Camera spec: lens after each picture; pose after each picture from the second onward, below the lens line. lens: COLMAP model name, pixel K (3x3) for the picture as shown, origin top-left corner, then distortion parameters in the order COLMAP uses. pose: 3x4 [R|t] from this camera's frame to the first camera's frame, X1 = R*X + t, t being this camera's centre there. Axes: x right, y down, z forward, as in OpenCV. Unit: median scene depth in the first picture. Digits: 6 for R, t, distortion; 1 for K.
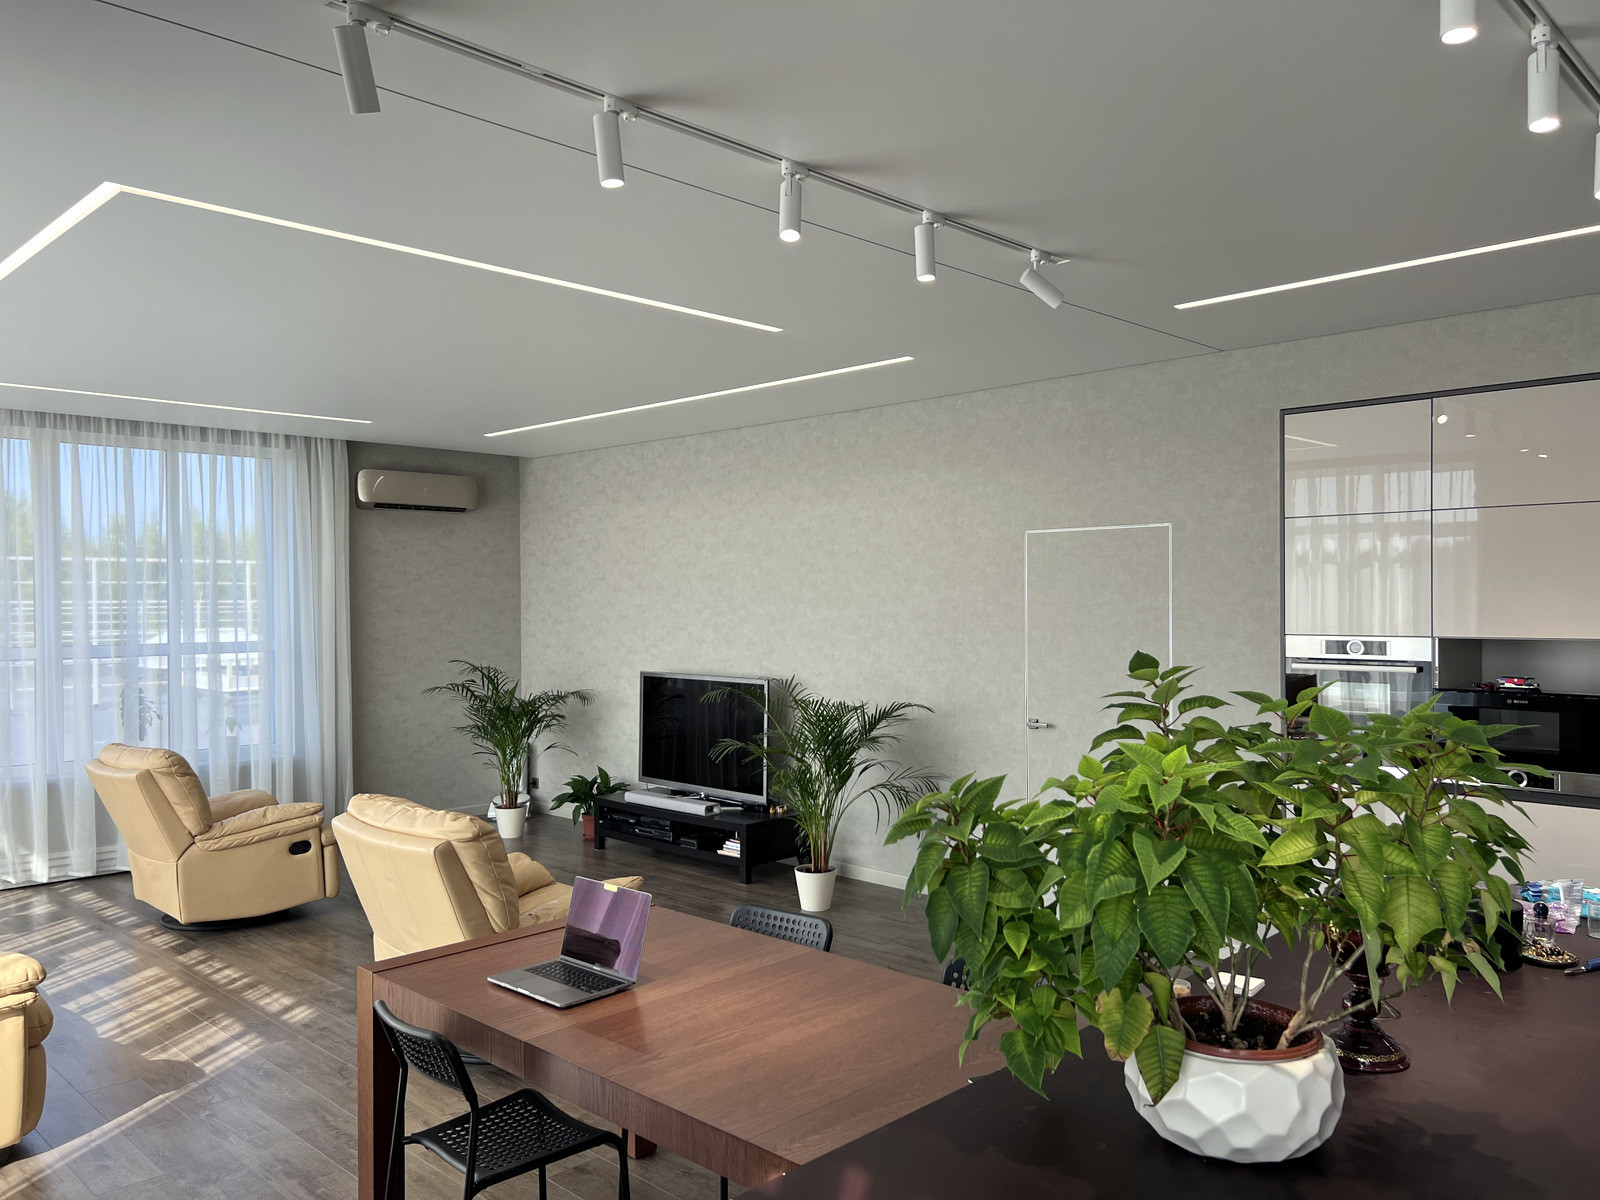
lens RADIAL K [[1211.2, 0, 803.7], [0, 1211.2, 603.8], [0, 0, 1]] dist [0.011401, 0.001112]
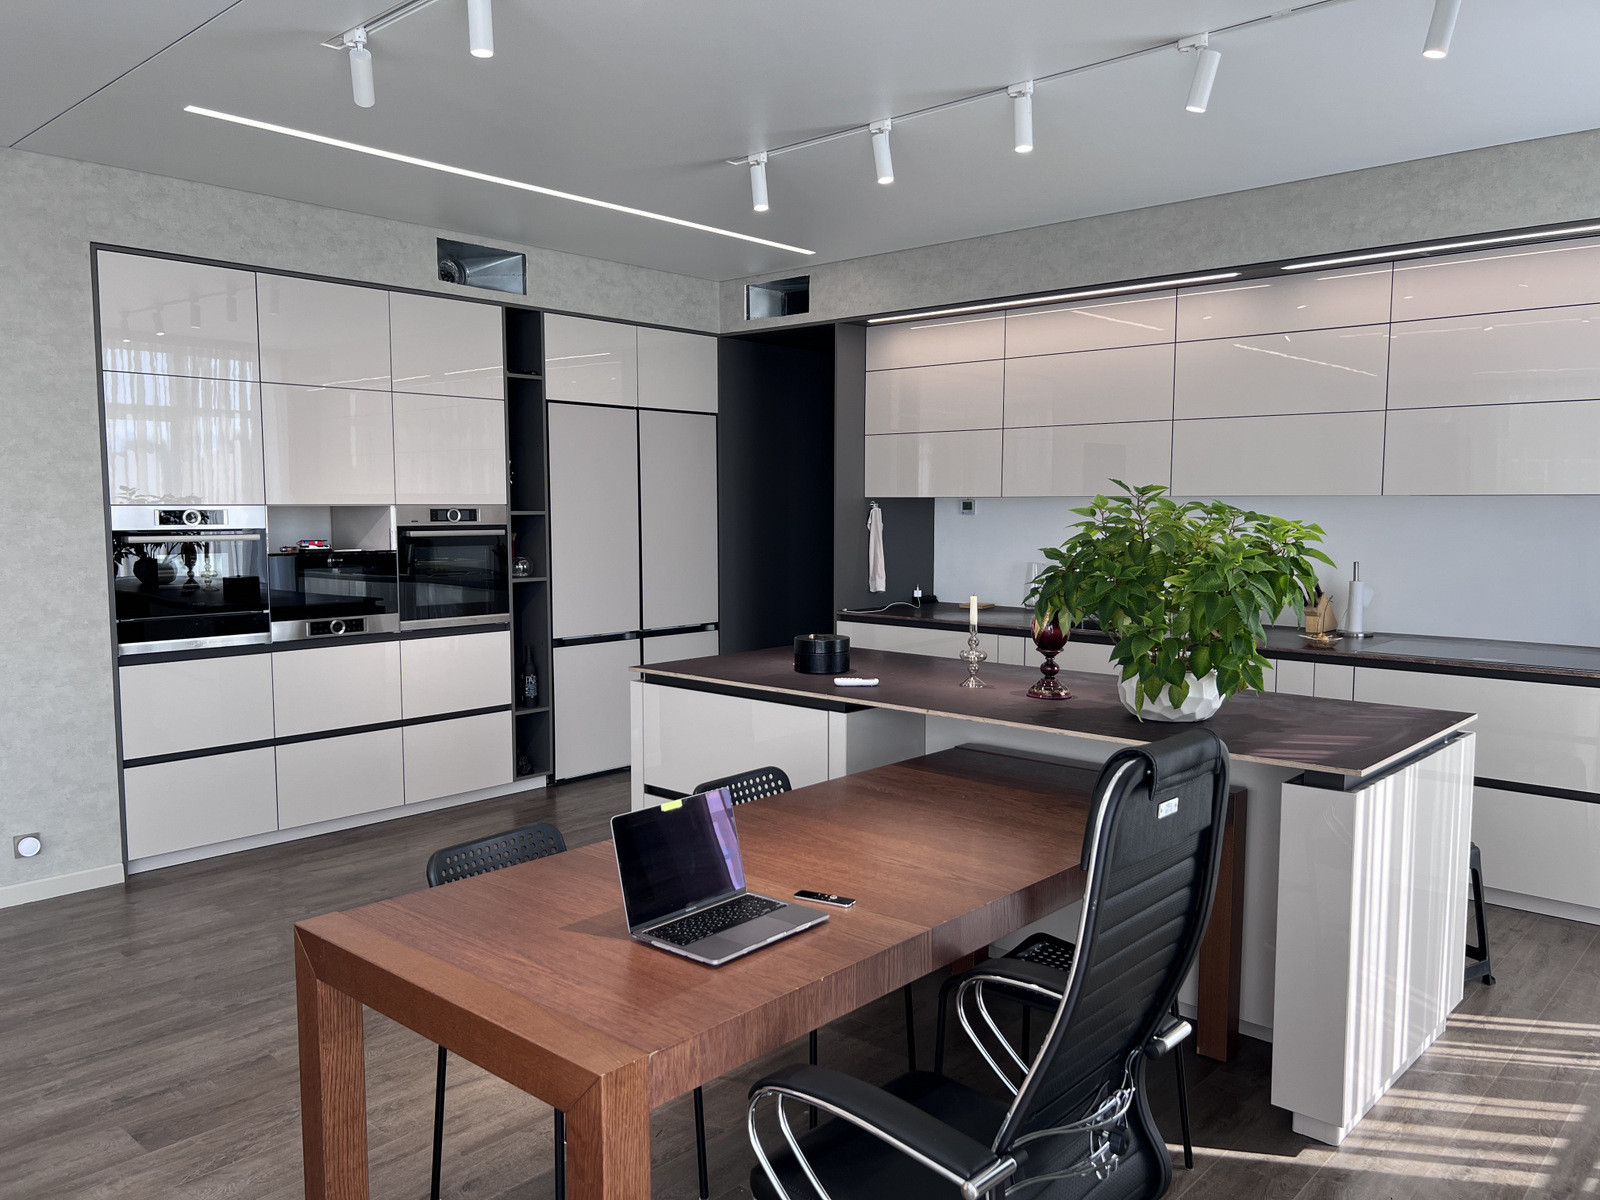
lens RADIAL K [[1211.2, 0, 803.4], [0, 1211.2, 604.3], [0, 0, 1]] dist [0.011401, 0.001112]
pose [[-0.038070, -0.077771, 0.996244, -0.536976], [0.003423, 0.996951, 0.077957, 0.032111], [-0.999269, 0.006378, -0.037688, 0.565980]]
